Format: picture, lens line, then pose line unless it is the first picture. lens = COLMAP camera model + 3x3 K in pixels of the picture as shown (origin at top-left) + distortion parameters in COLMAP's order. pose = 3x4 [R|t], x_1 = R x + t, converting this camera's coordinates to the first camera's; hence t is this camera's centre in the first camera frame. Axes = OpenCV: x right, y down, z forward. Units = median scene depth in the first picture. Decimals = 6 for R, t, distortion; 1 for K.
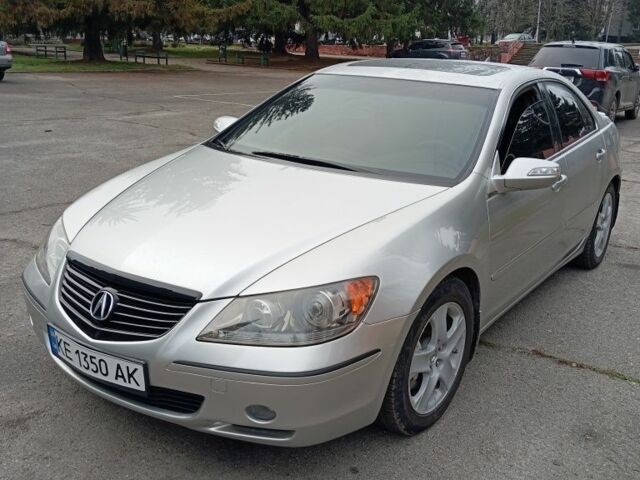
lens RADIAL K [[690.1, 0, 333.2], [0, 690.1, 241.1], [0, 0, 1]] dist [0.107348, -0.235972]
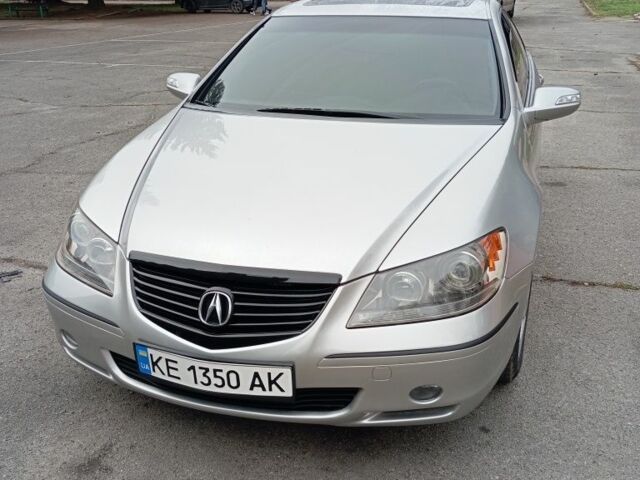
lens RADIAL K [[690.1, 0, 333.2], [0, 690.1, 241.1], [0, 0, 1]] dist [0.107348, -0.235972]
pose [[0.950752, -0.152171, 0.270027, -0.412118], [0.130742, 0.986782, 0.095753, -0.050544], [-0.281029, -0.055734, 0.958080, 0.159929]]
